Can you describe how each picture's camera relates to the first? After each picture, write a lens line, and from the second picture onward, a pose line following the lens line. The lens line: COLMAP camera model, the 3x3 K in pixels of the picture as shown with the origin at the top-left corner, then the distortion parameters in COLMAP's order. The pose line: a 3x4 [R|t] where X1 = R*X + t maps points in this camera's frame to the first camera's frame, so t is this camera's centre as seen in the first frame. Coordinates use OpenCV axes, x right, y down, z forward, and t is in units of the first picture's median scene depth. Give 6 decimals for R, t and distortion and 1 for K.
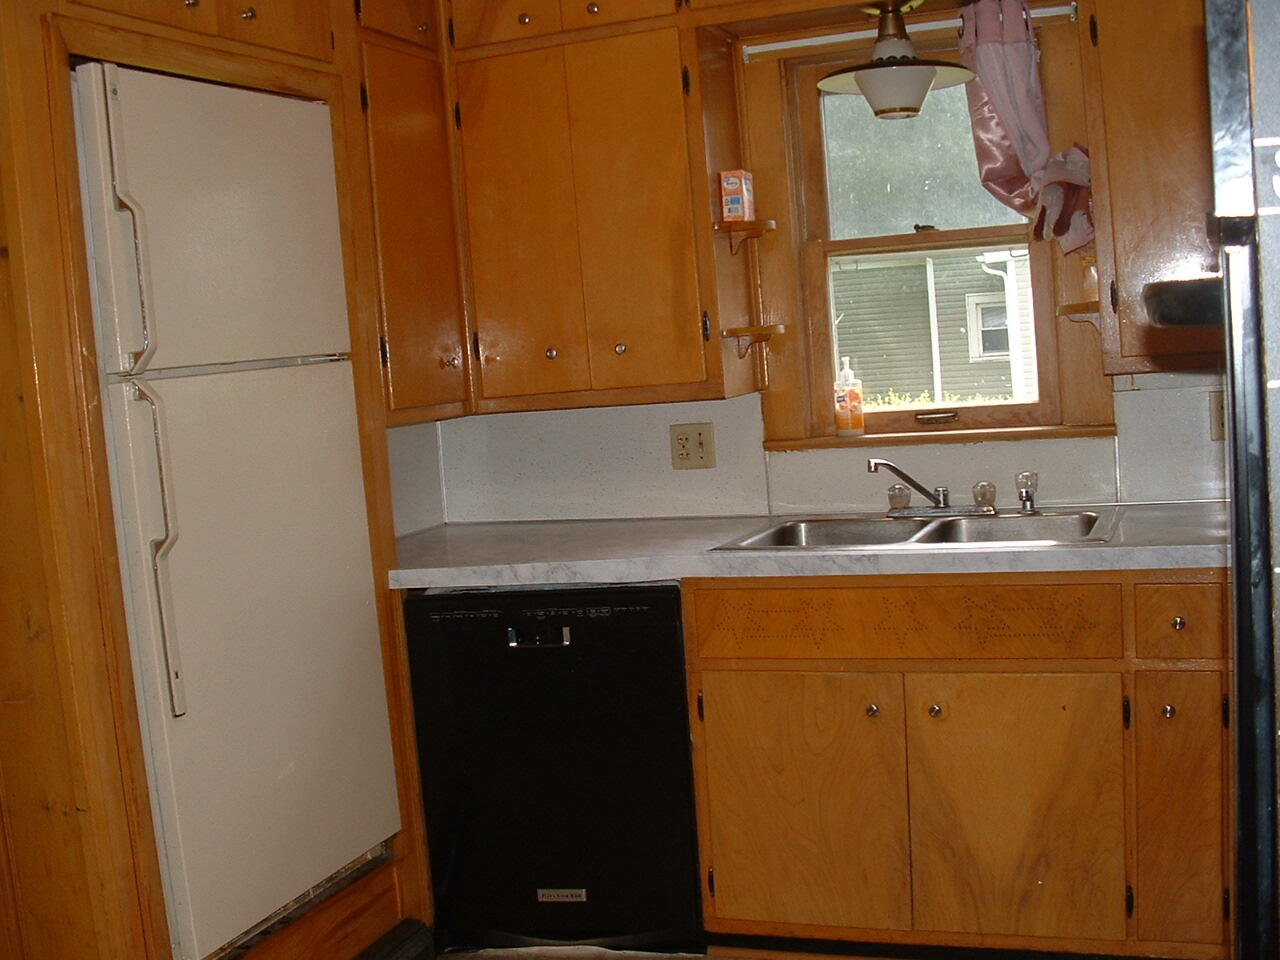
lens RADIAL K [[1564.1, 0, 640.0], [0, 1564.1, 480.0], [0, 0, 1]] dist [-0.215444, 0.259899]
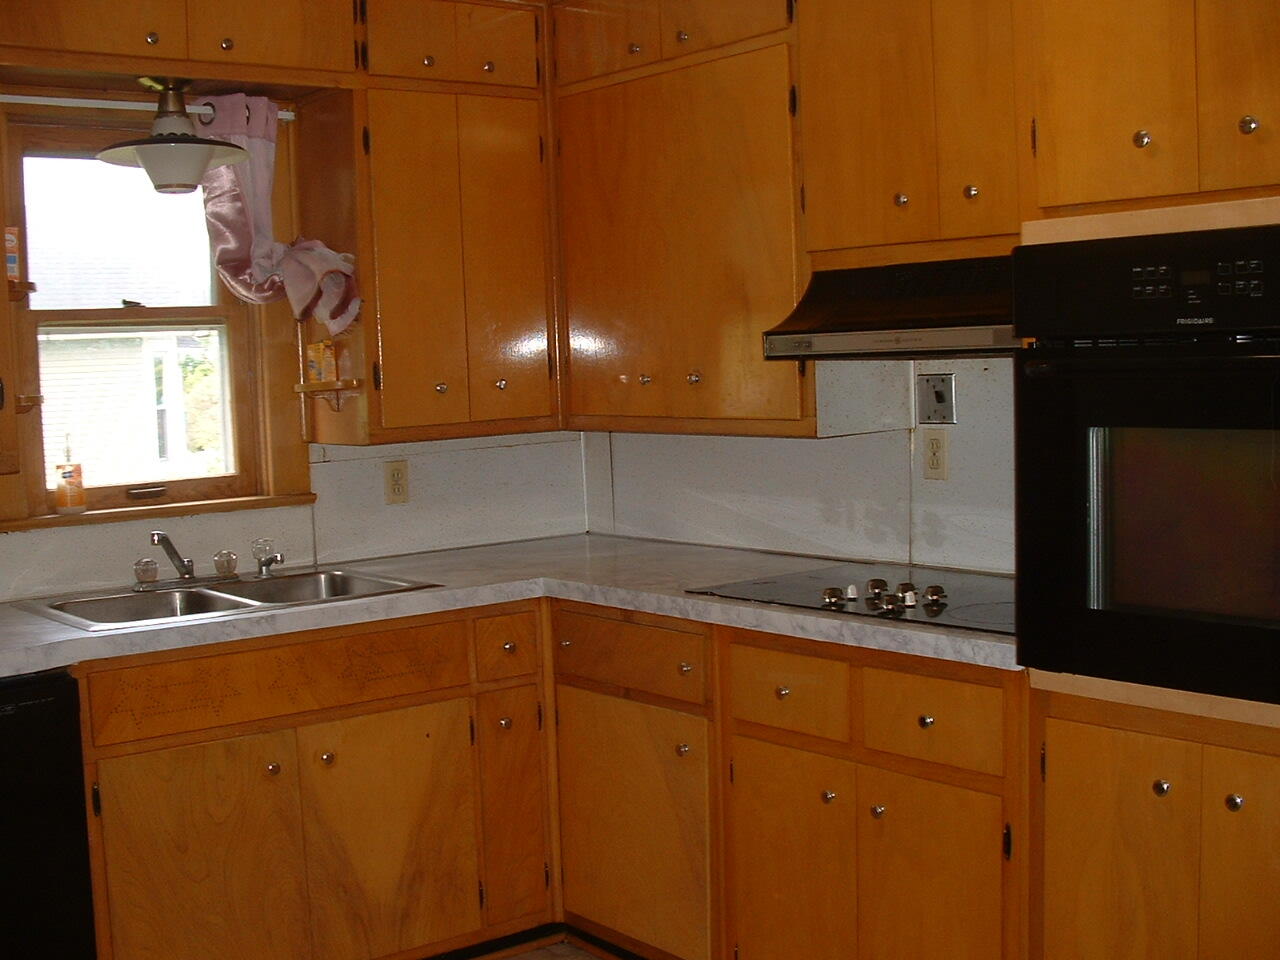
lens RADIAL K [[1564.1, 0, 640.0], [0, 1564.1, 480.0], [0, 0, 1]] dist [-0.215444, 0.259899]
pose [[0.520268, -0.010393, 0.853940, -0.564403], [0.075334, 0.996586, -0.033769, 0.010870], [-0.850674, 0.081900, 0.519275, 0.241757]]
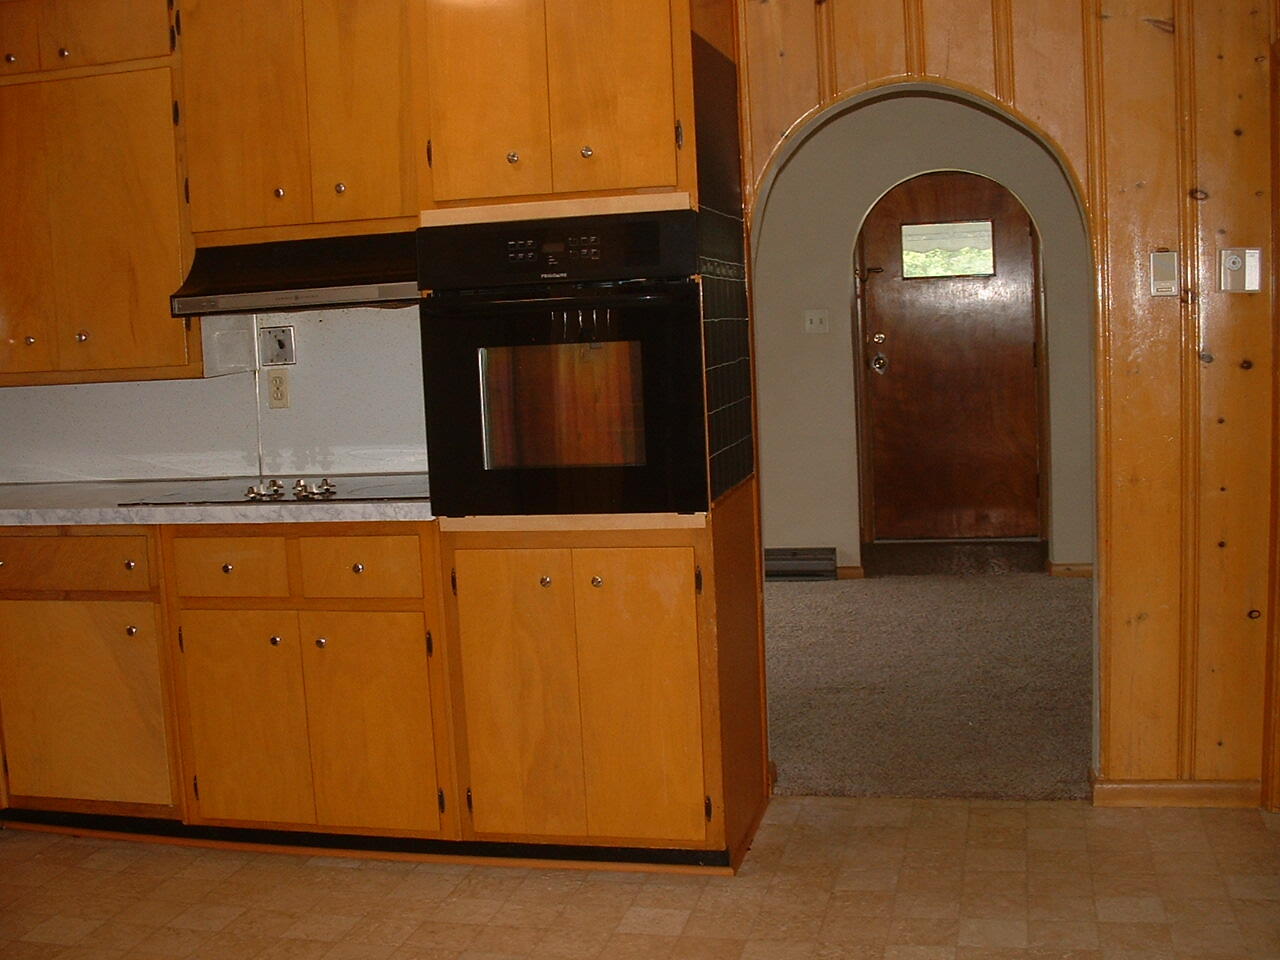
lens RADIAL K [[1564.1, 0, 640.0], [0, 1564.1, 480.0], [0, 0, 1]] dist [-0.215444, 0.259899]
pose [[-0.107619, -0.034602, 0.993590, -1.030137], [0.149263, 0.987504, 0.050557, 0.035328], [-0.982924, 0.153747, -0.101109, 0.497052]]
